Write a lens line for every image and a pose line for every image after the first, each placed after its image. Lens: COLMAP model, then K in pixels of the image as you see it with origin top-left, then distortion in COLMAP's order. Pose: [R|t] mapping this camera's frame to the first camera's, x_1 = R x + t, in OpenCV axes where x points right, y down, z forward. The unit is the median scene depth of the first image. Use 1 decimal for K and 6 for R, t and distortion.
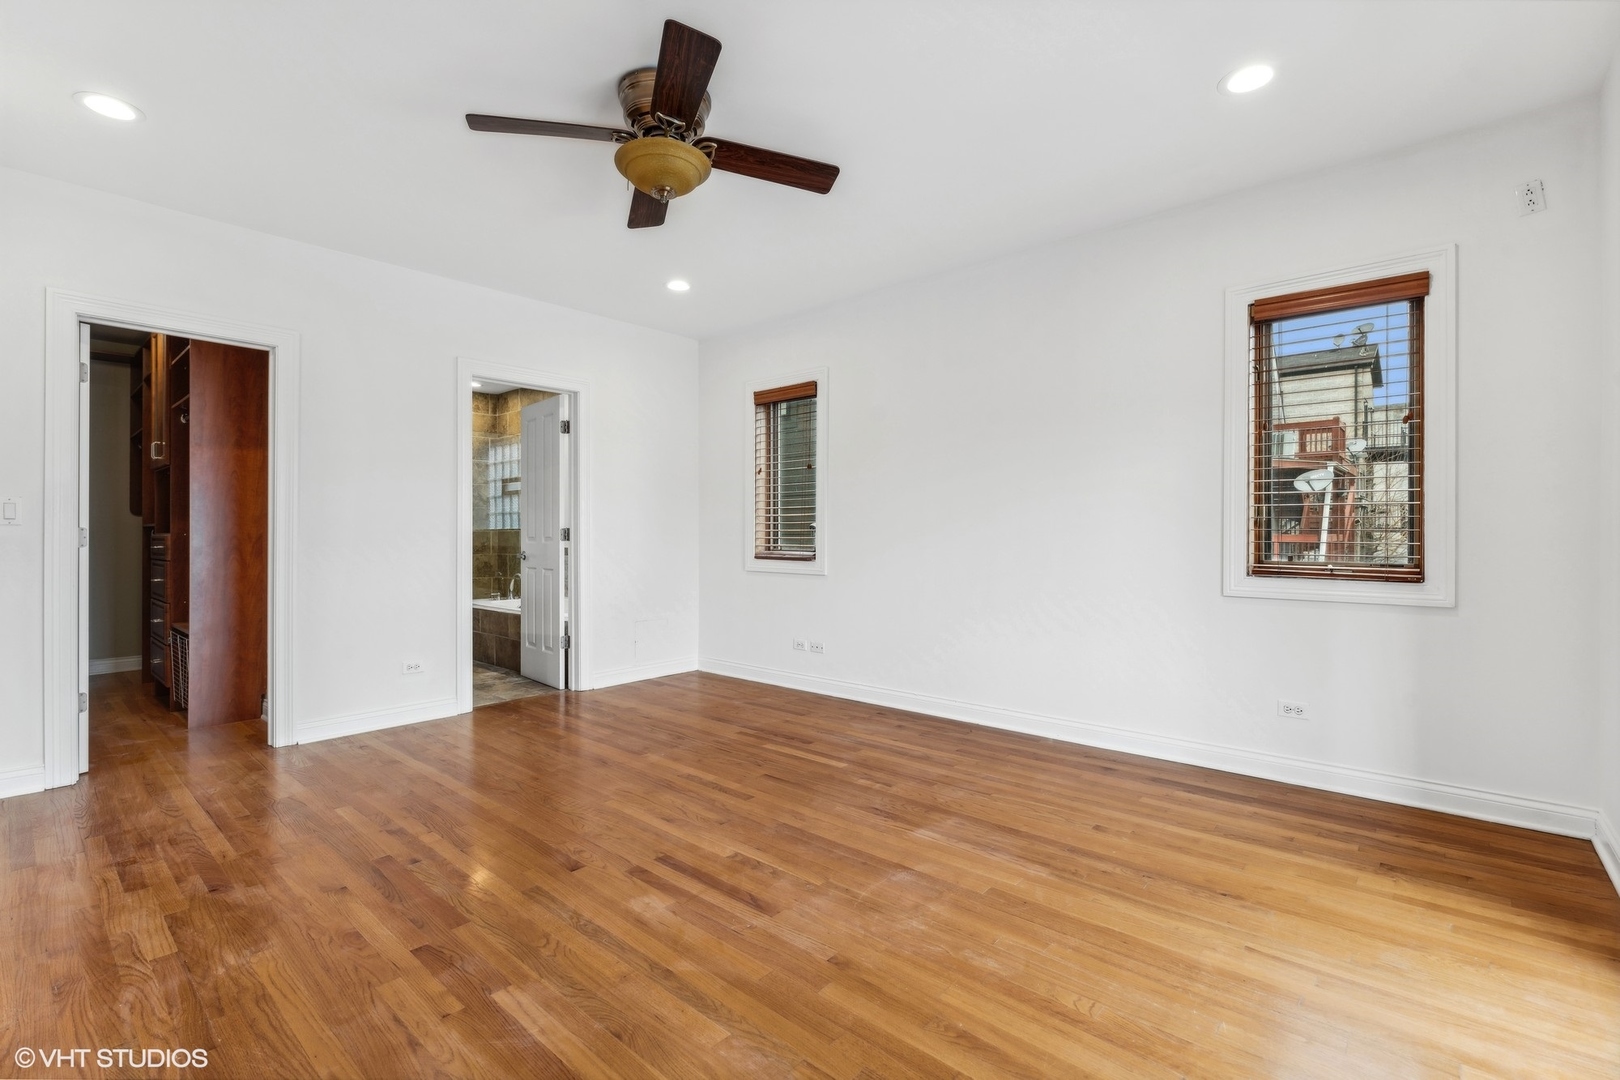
lens RADIAL K [[748.1, 0, 807.2], [0, 748.1, 536.6], [0, 0, 1]] dist [-0.006057, 0.001270]
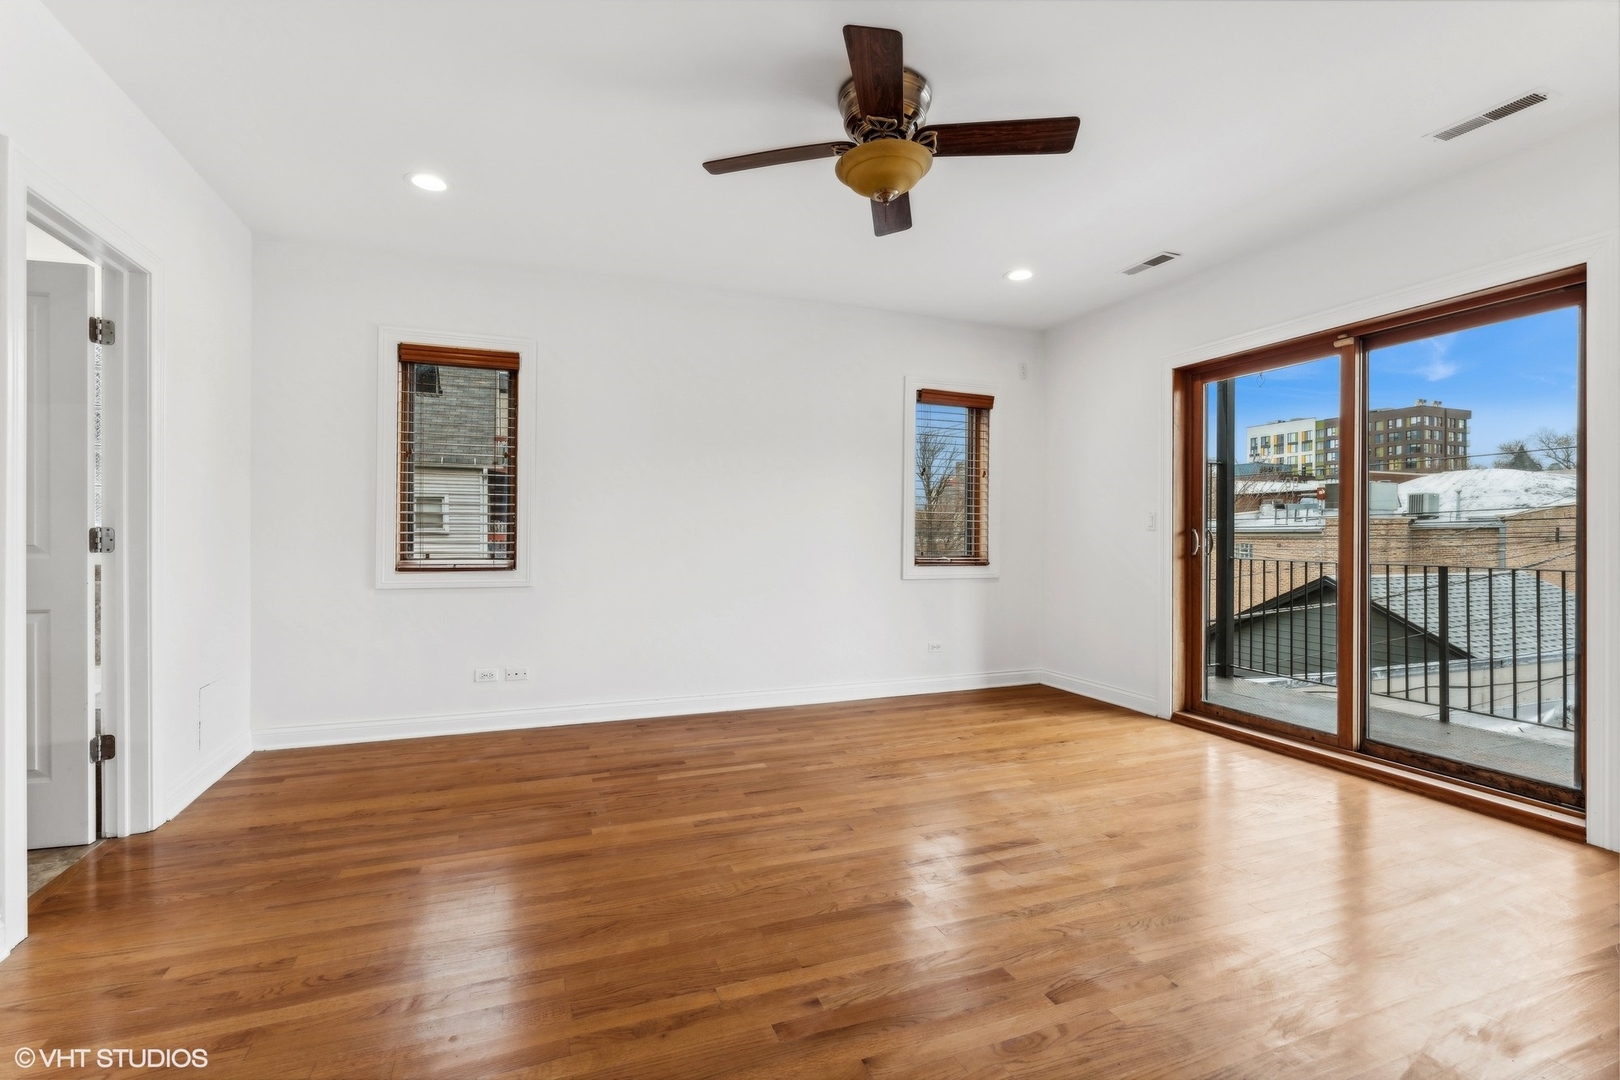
lens RADIAL K [[748.1, 0, 800.6], [0, 748.1, 540.4], [0, 0, 1]] dist [-0.006057, 0.001270]
pose [[0.434593, -0.006438, 0.900604, -0.914448], [-0.001279, 0.999969, 0.007765, -0.011204], [-0.900626, -0.004526, 0.434571, 0.546092]]
